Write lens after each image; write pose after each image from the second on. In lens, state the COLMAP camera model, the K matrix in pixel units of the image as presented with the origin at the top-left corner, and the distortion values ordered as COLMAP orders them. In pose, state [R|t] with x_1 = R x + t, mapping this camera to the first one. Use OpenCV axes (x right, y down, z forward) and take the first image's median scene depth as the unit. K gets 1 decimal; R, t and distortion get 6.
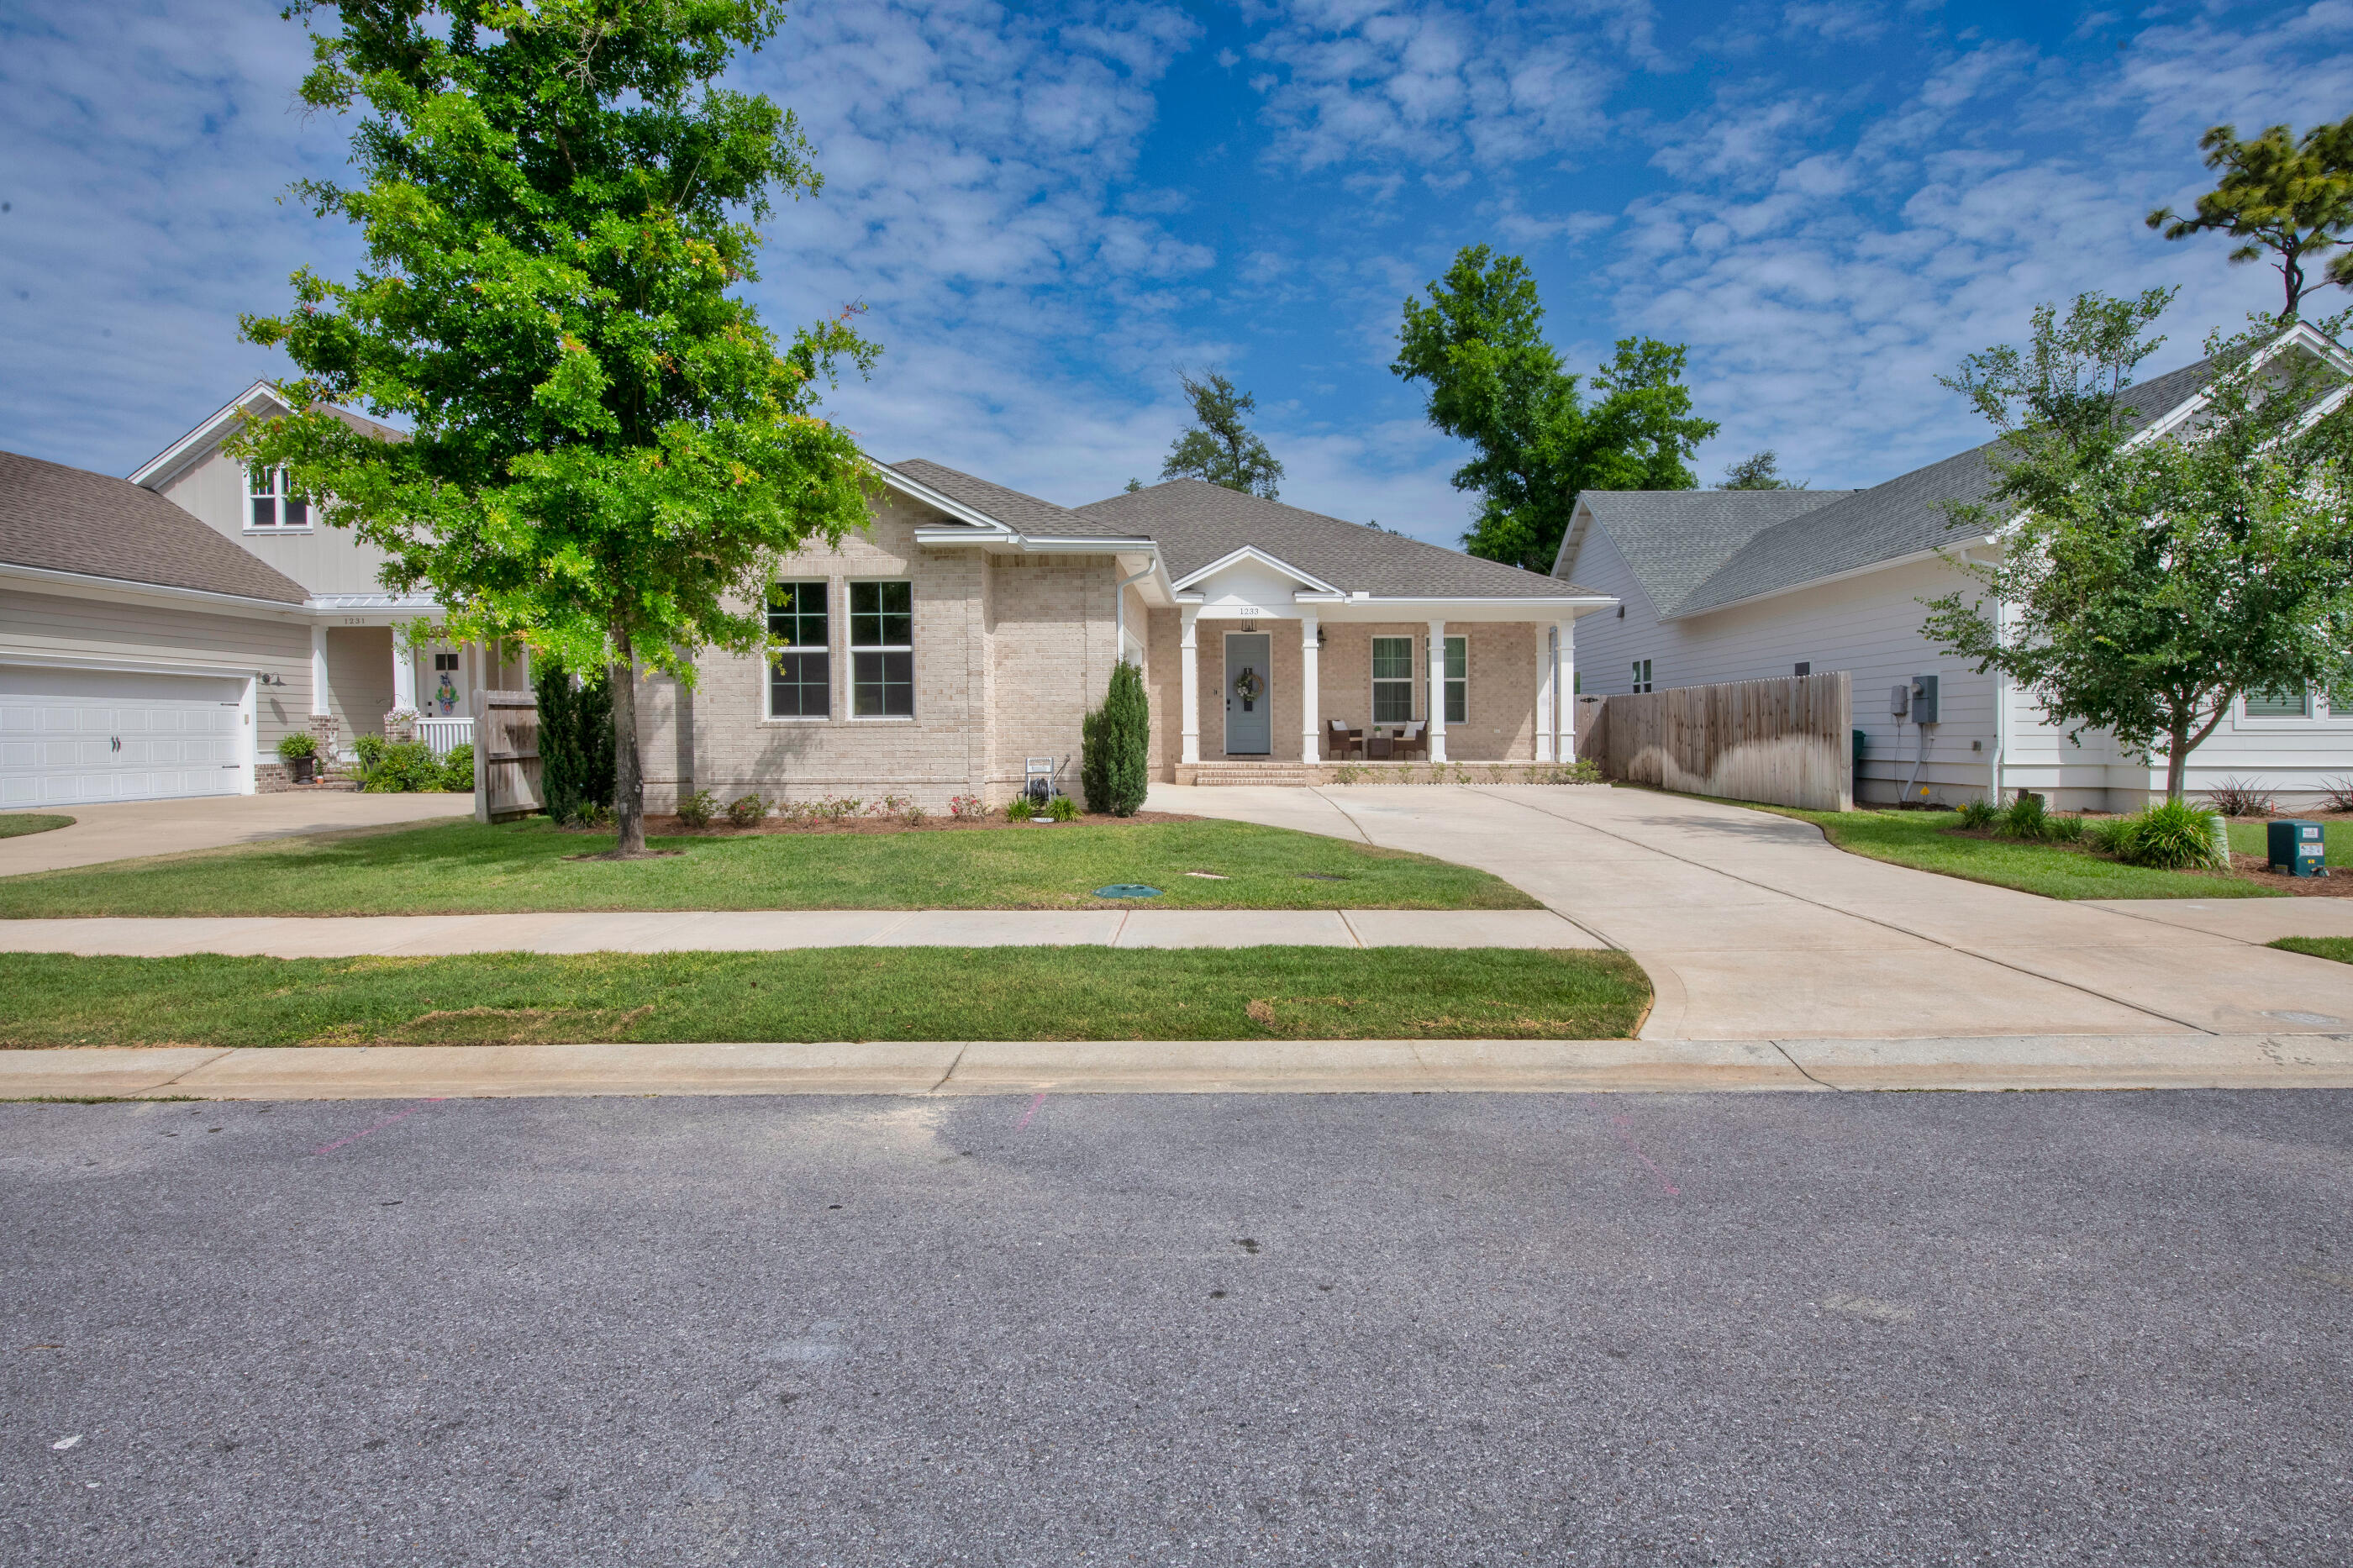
lens RADIAL K [[1251.1, 0, 1171.6], [0, 1251.1, 781.9], [0, 0, 1]] dist [-0.014156, -0.000300]
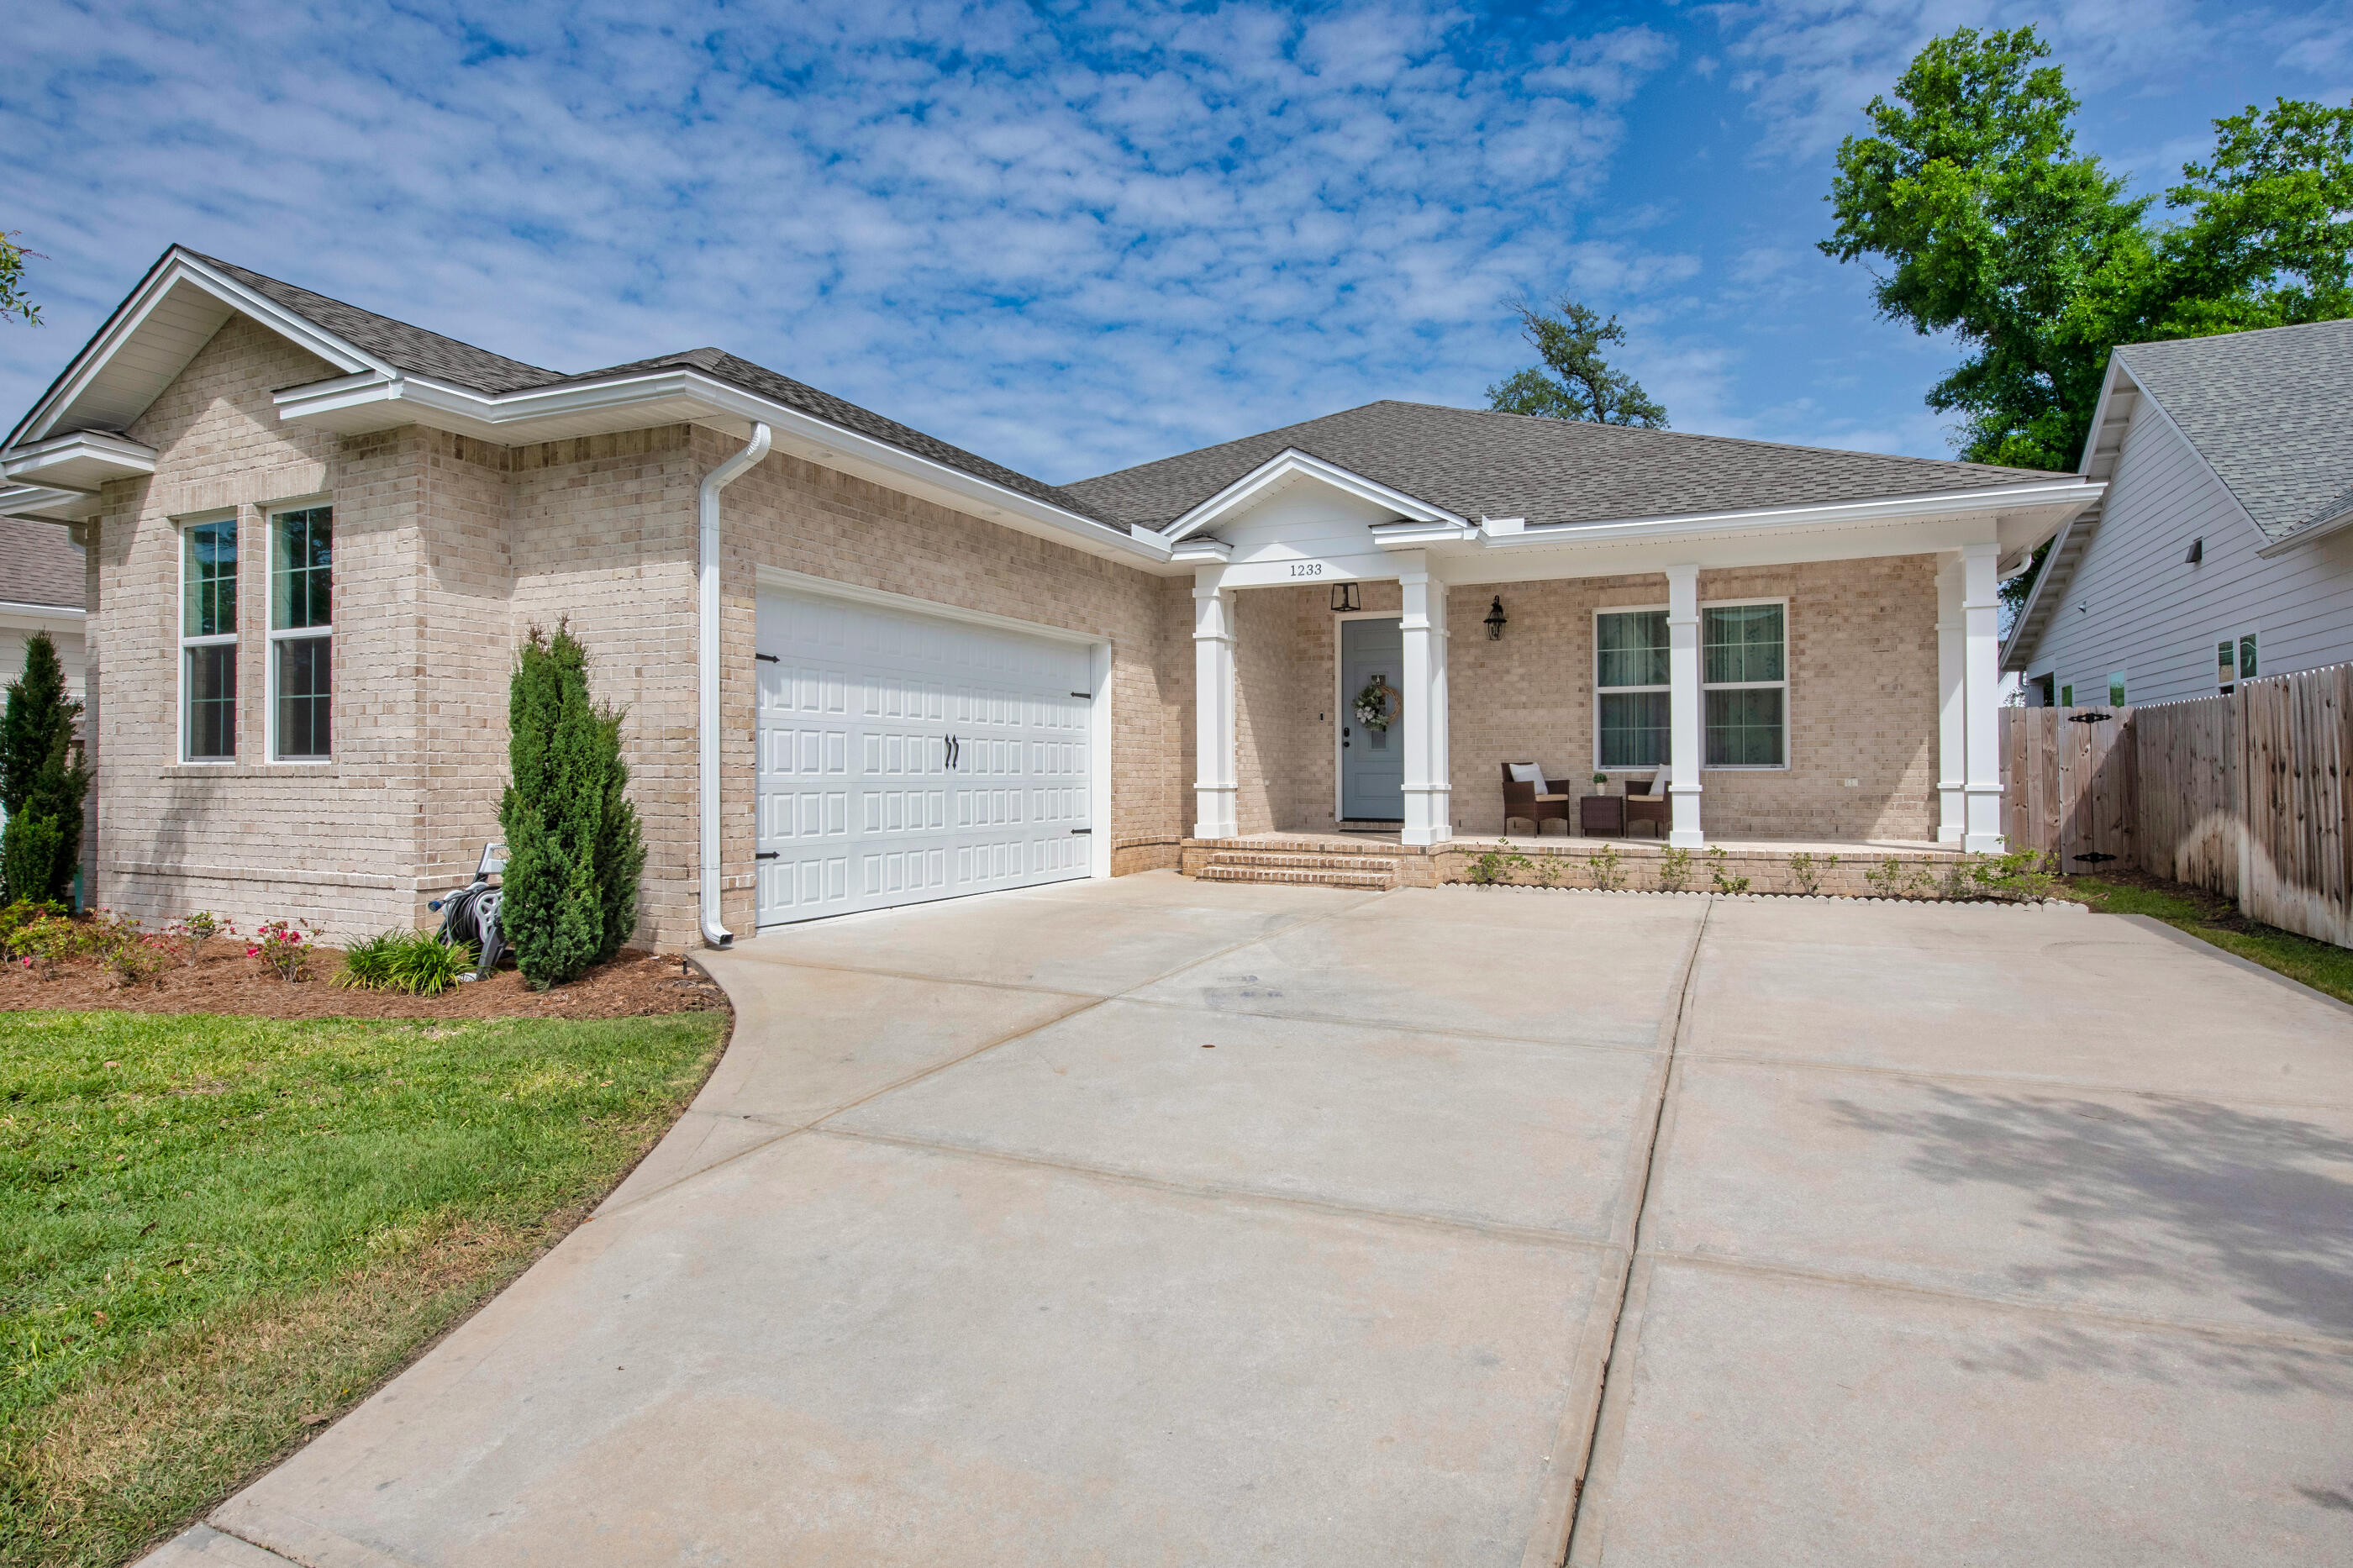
lens RADIAL K [[1251.1, 0, 1187.0], [0, 1251.1, 760.4], [0, 0, 1]] dist [-0.014156, -0.000300]
pose [[0.914227, -0.007043, -0.405142, 0.219707], [-0.016119, 0.998425, -0.053731, -0.018467], [0.404883, 0.055653, 0.912673, 0.432722]]
